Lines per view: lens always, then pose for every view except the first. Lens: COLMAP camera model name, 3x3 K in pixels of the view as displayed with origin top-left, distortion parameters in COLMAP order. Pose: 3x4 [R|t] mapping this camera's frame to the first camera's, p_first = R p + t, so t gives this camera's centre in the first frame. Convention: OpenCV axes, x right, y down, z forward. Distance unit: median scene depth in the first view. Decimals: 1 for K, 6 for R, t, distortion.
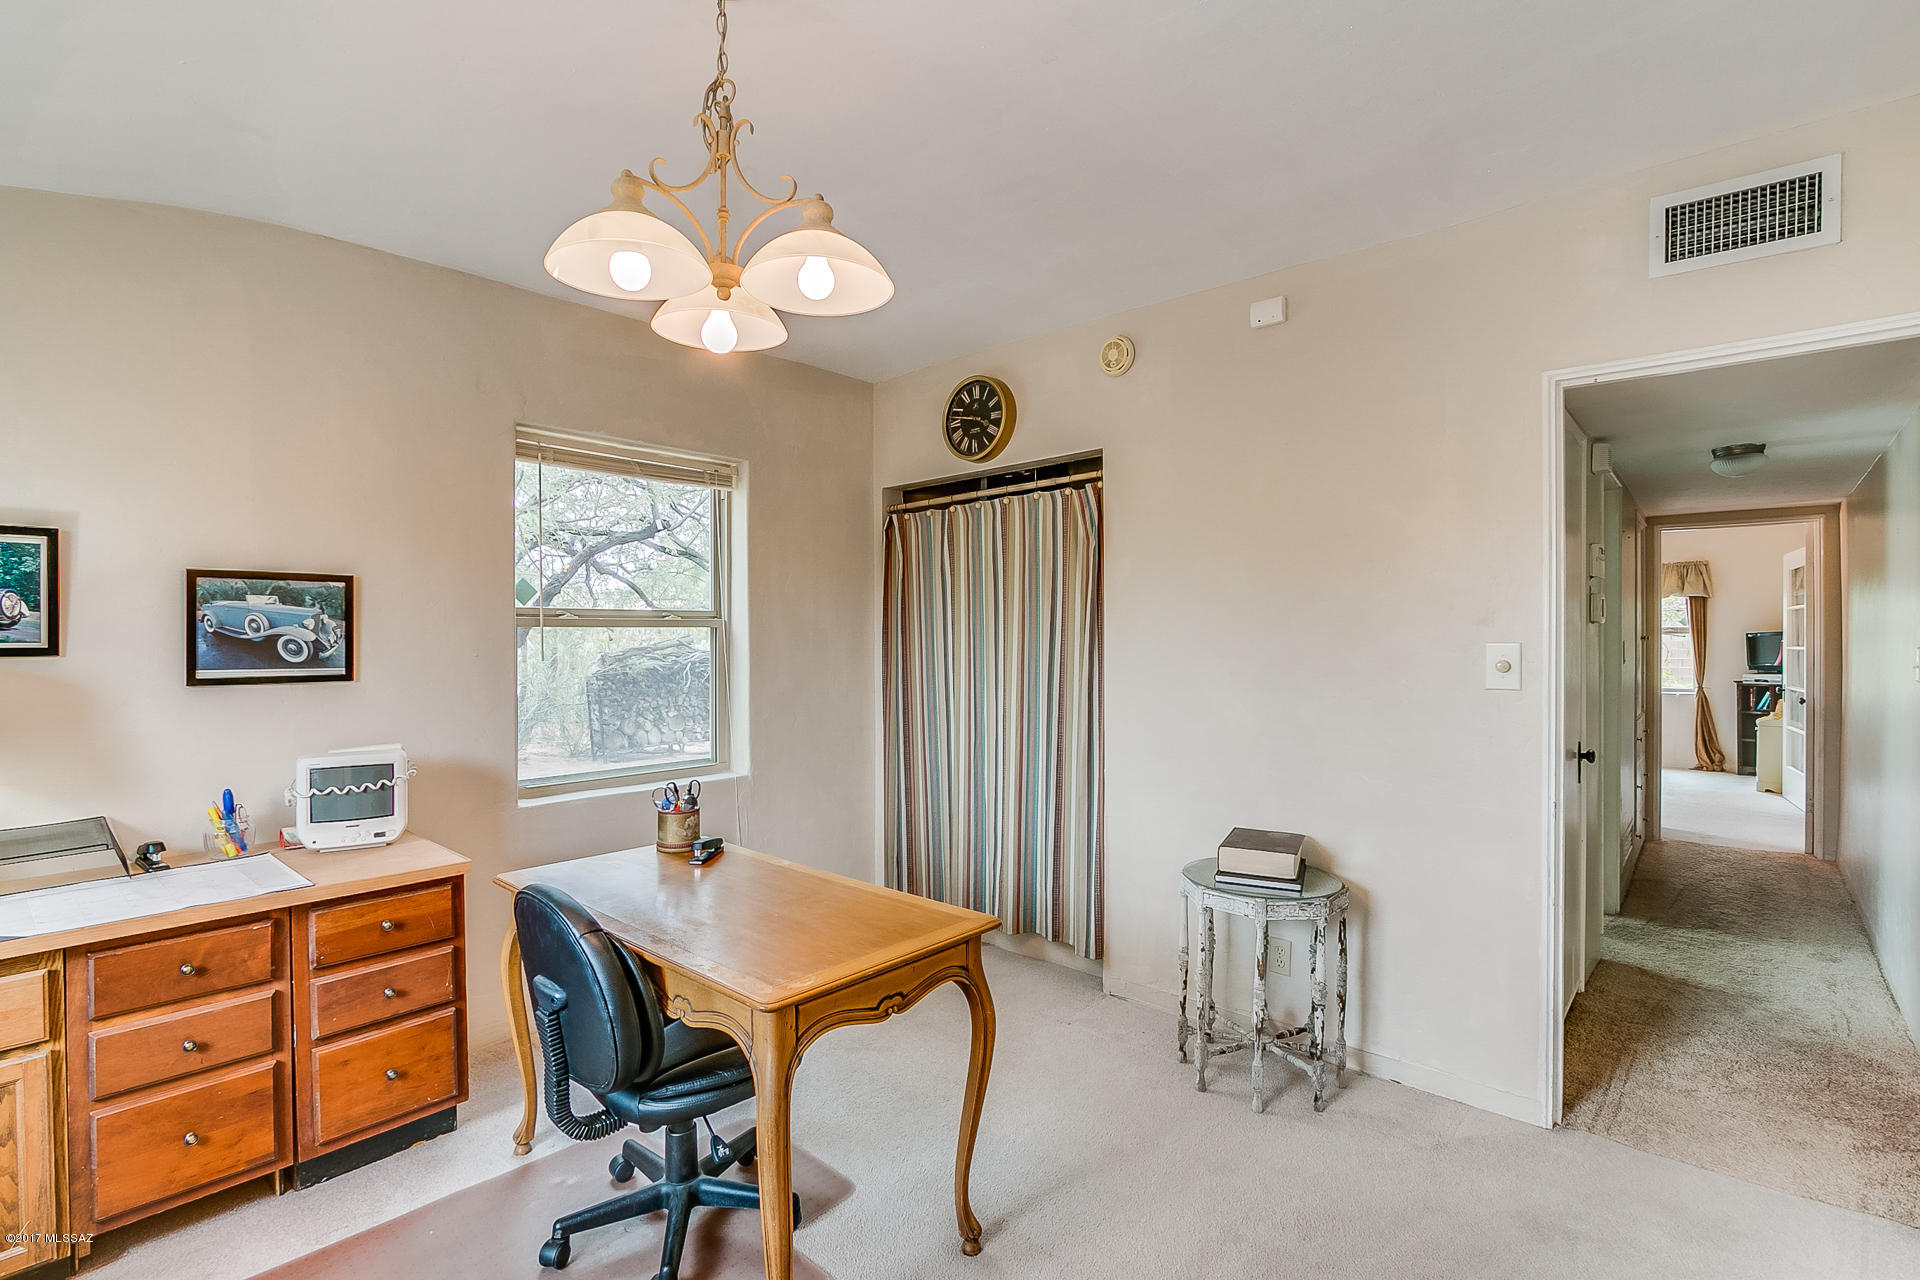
lens RADIAL K [[900.2, 0, 954.8], [0, 900.2, 642.8], [0, 0, 1]] dist [-0.020384, 0.005913]
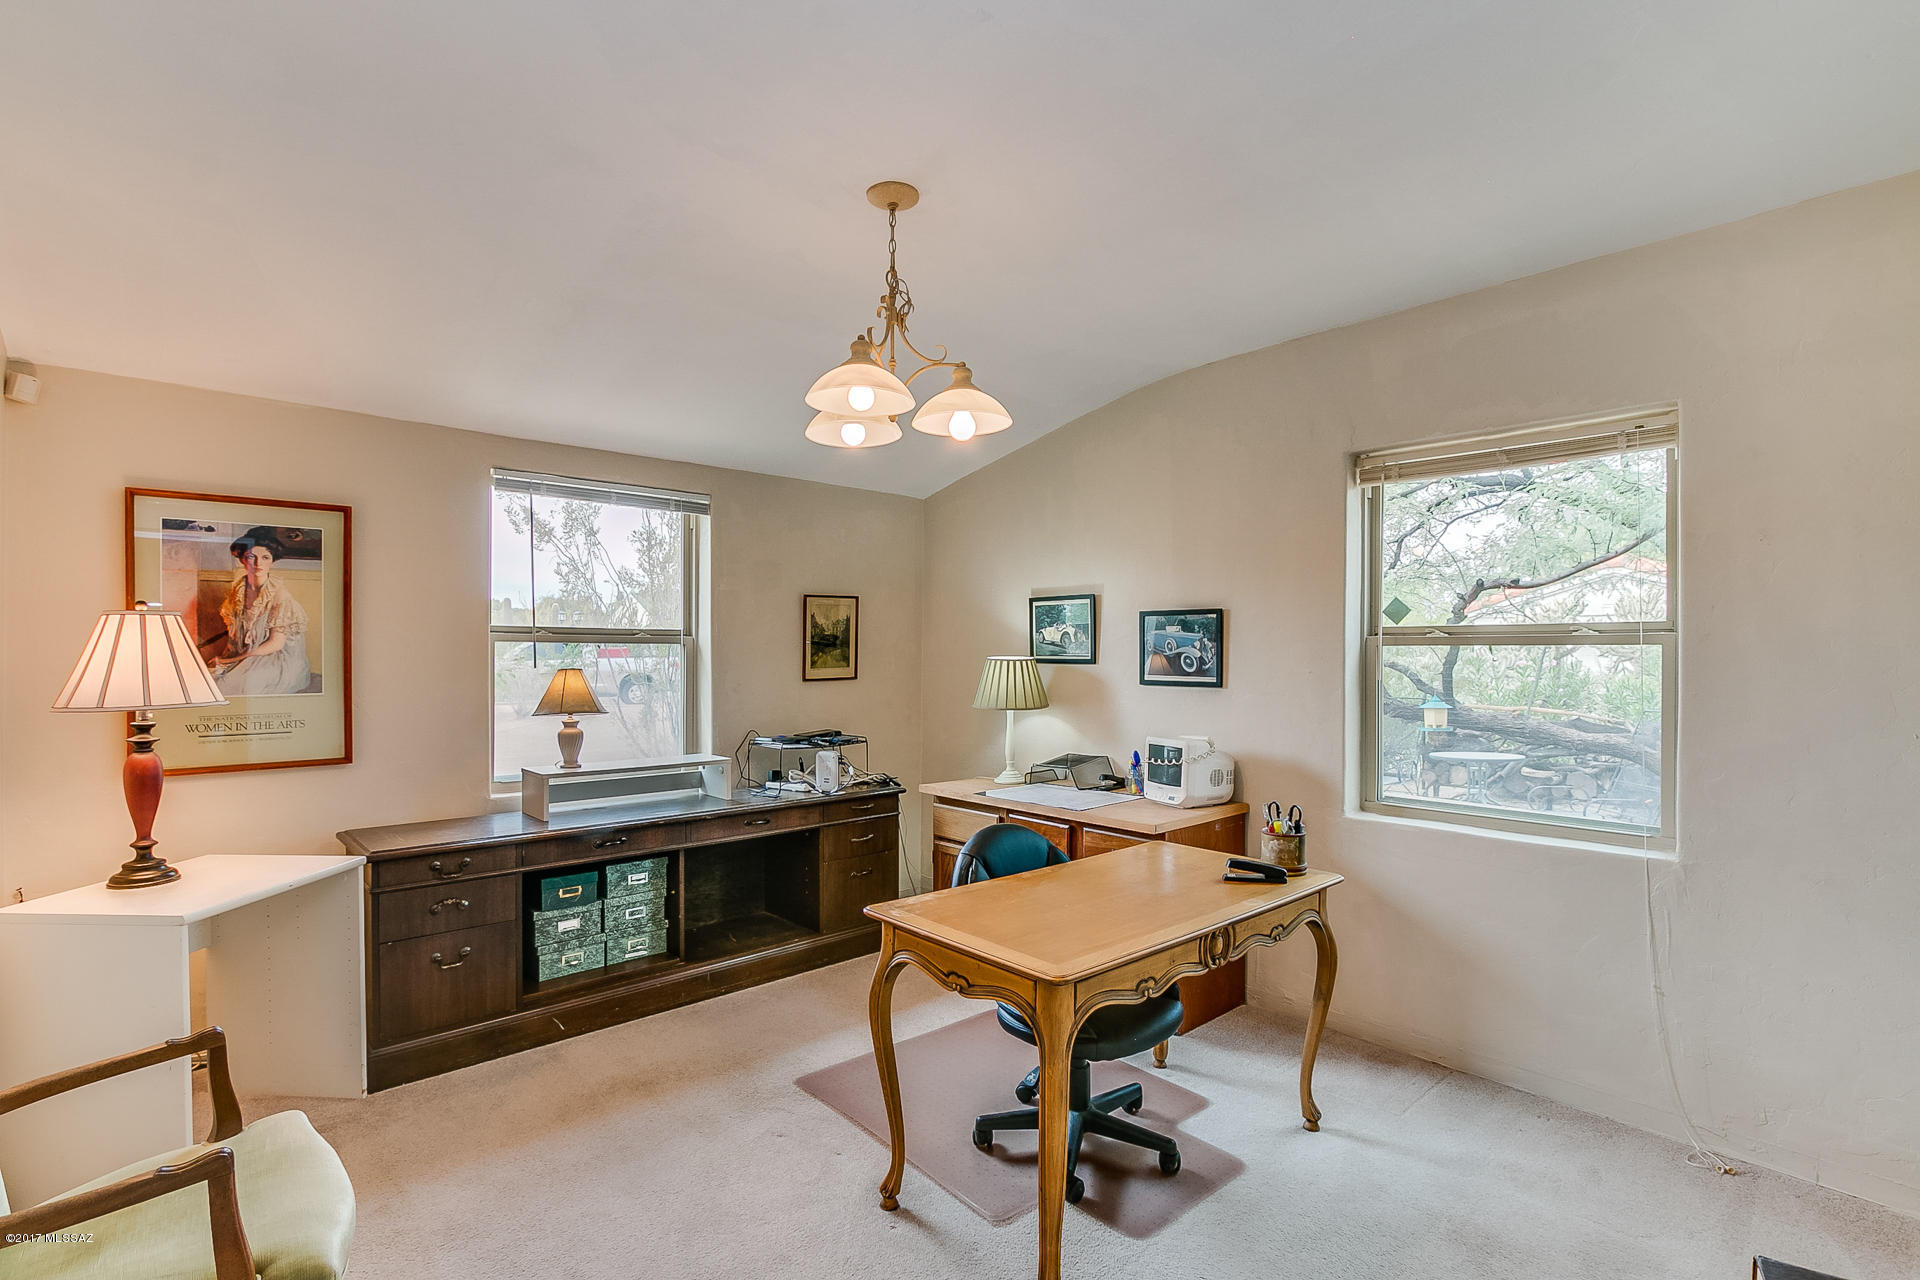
lens RADIAL K [[900.2, 0, 950.2], [0, 900.2, 642.6], [0, 0, 1]] dist [-0.020384, 0.005913]
pose [[-0.113464, -0.012235, -0.993467, 0.731508], [-0.013719, 0.999848, -0.010747, -0.004387], [0.993447, 0.012409, -0.113615, 0.780472]]
